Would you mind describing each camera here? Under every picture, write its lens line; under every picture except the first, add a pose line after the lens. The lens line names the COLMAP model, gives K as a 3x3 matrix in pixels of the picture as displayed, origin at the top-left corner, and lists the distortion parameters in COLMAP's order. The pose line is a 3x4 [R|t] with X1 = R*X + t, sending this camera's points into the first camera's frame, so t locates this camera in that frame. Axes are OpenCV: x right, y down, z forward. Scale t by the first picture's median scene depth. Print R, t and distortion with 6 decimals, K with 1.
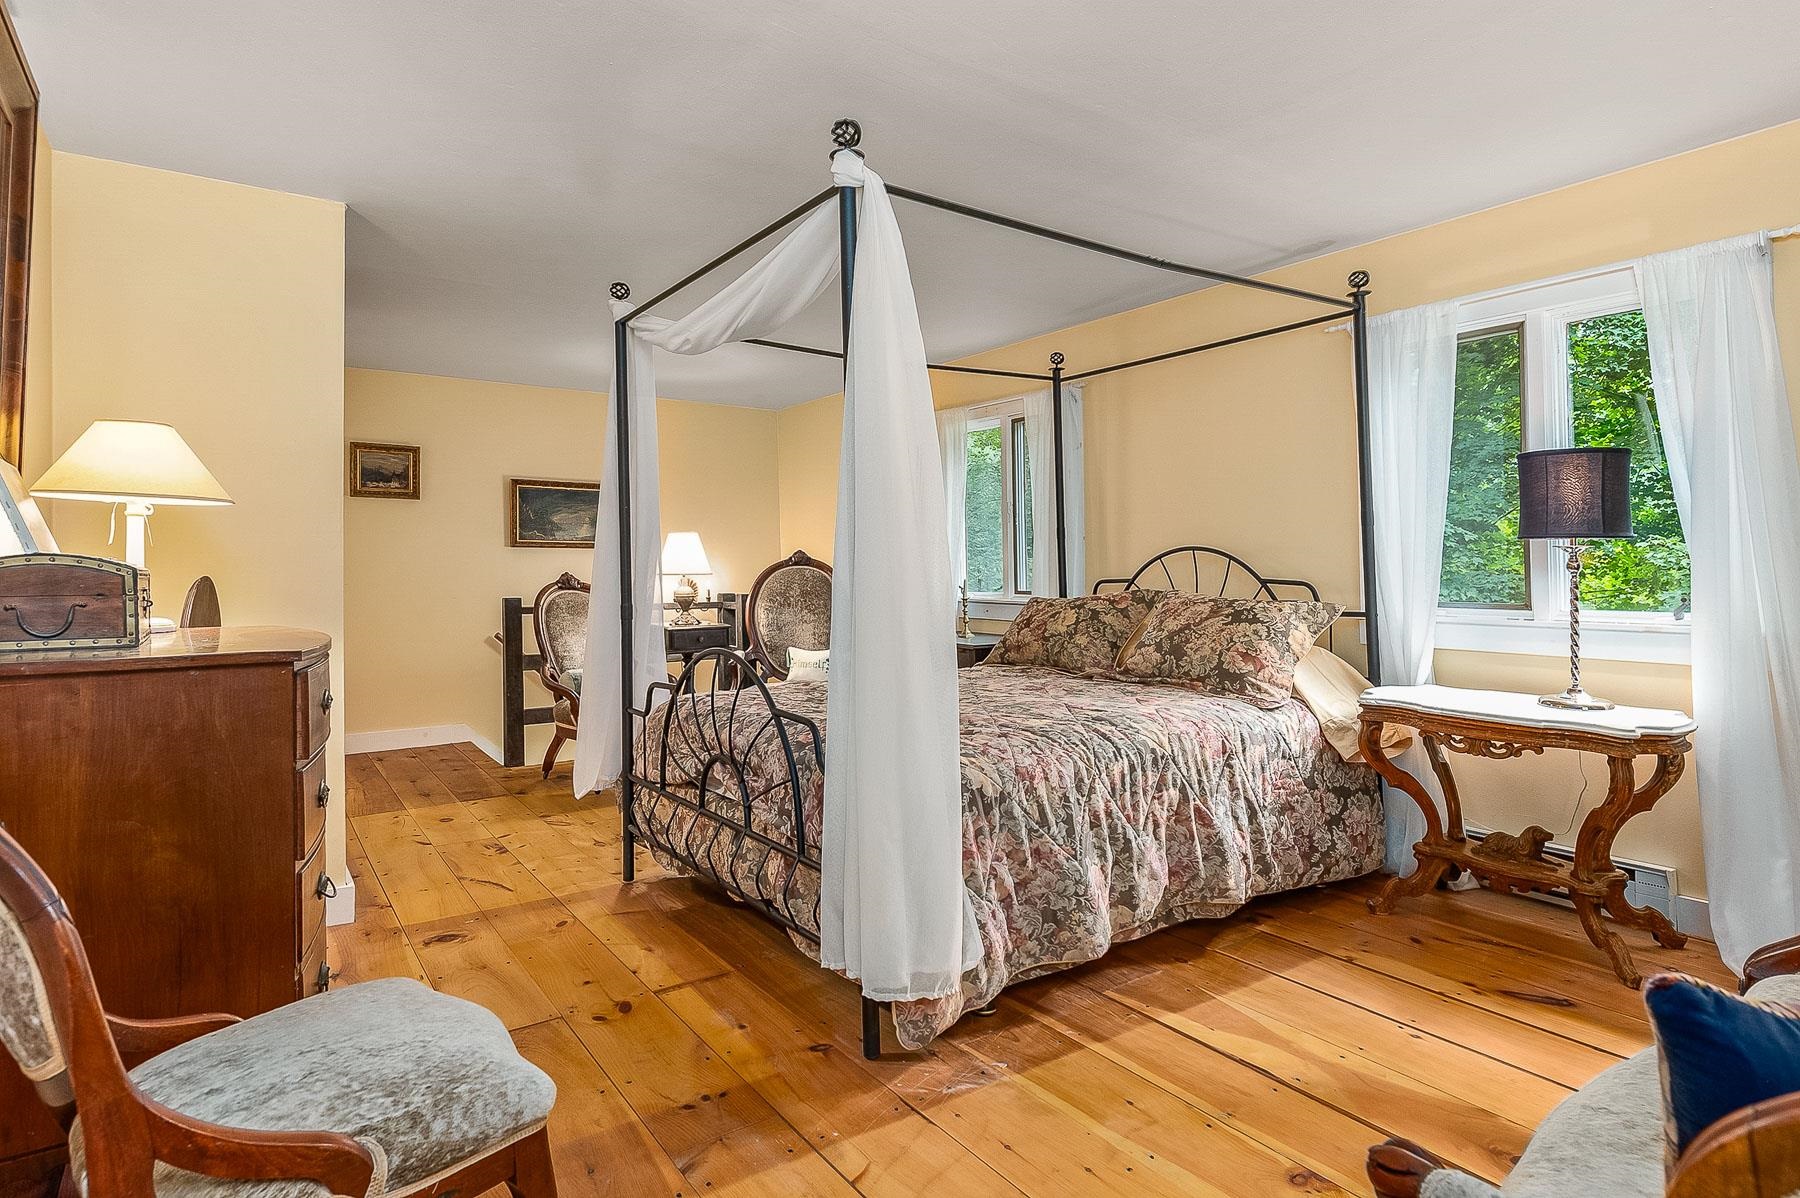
lens RADIAL K [[979.0, 0, 900.0], [0, 979.0, 599.0], [0, 0, 1]] dist [0.001914, 0.000505]
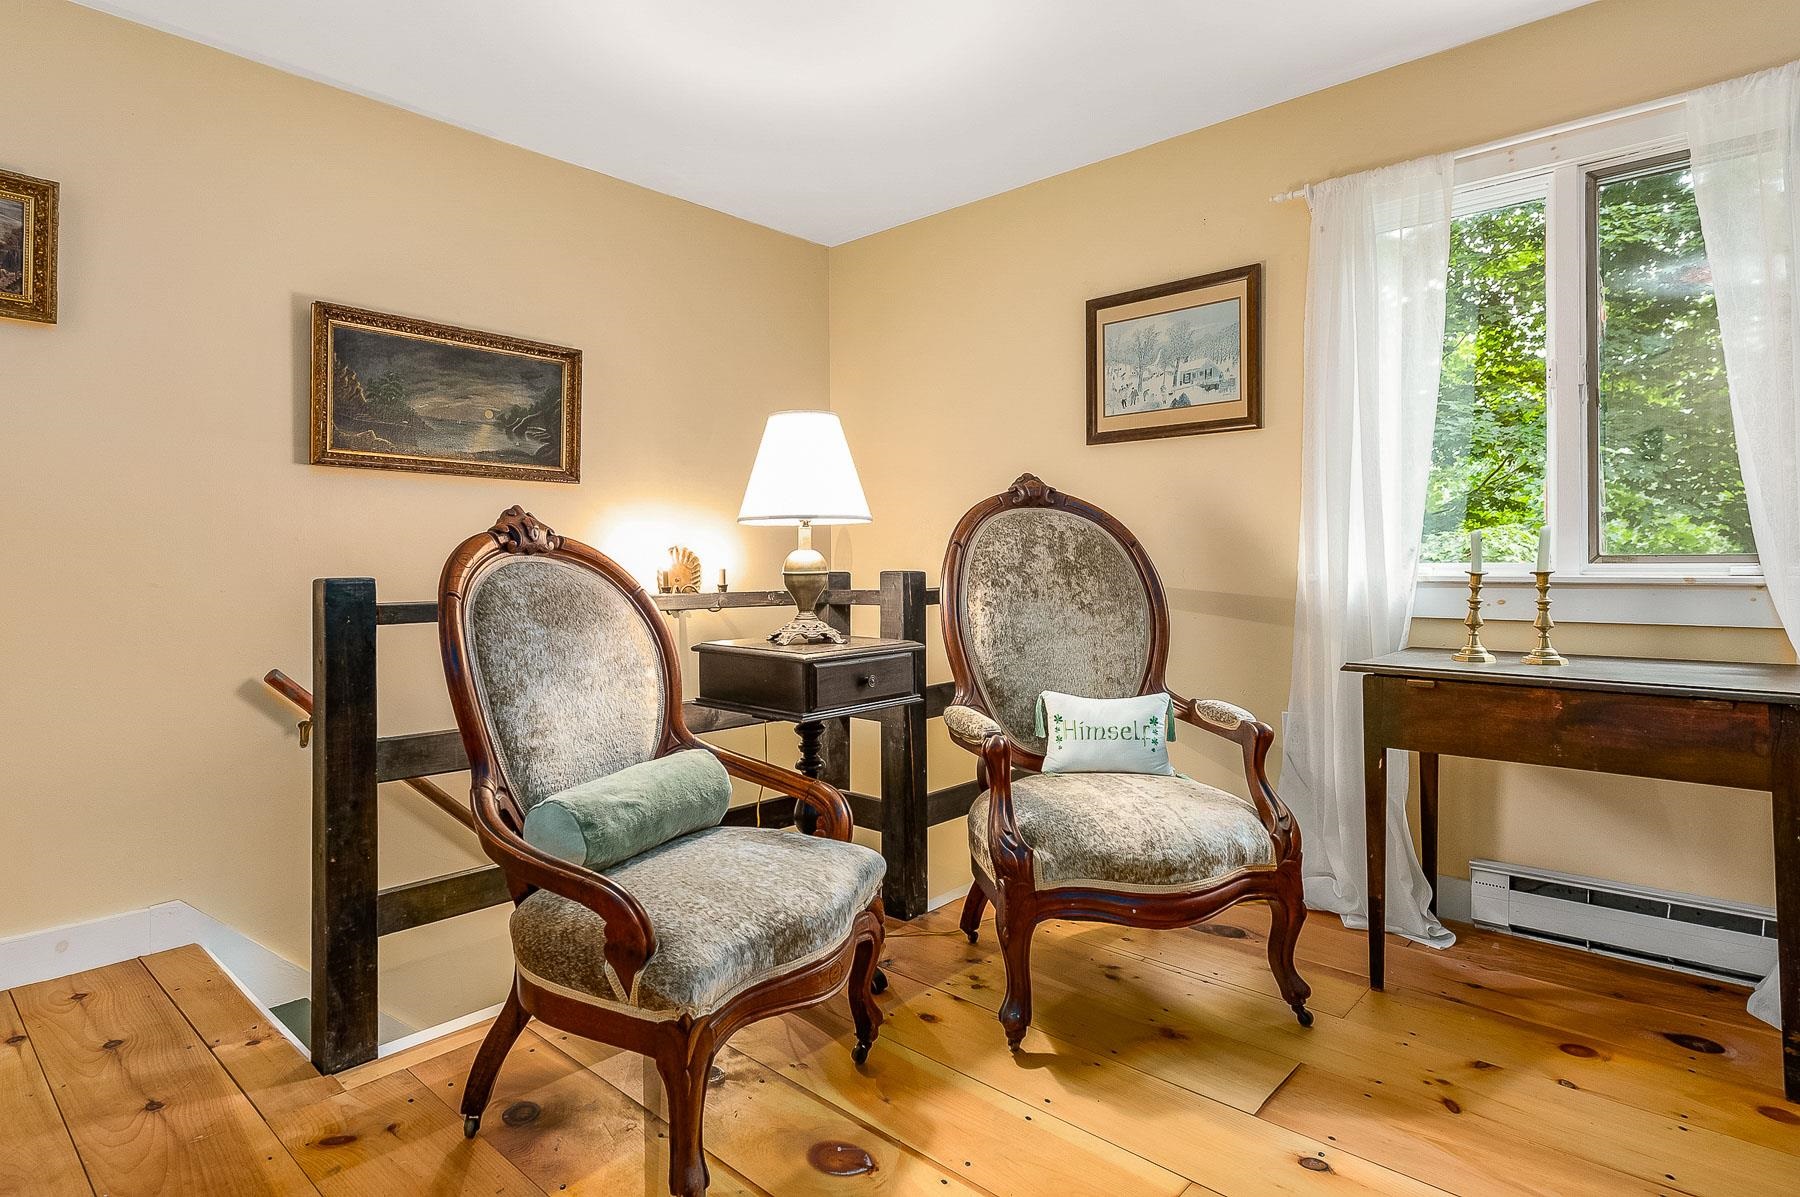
lens RADIAL K [[1011.6, 0, 910.9], [0, 1011.6, 562.8], [0, 0, 1]] dist [0.010256, -0.002459]
pose [[0.976826, -0.002157, 0.214025, -0.264021], [0.009611, 0.999383, -0.033793, 0.007245], [-0.213820, 0.035066, 0.976243, 0.574961]]
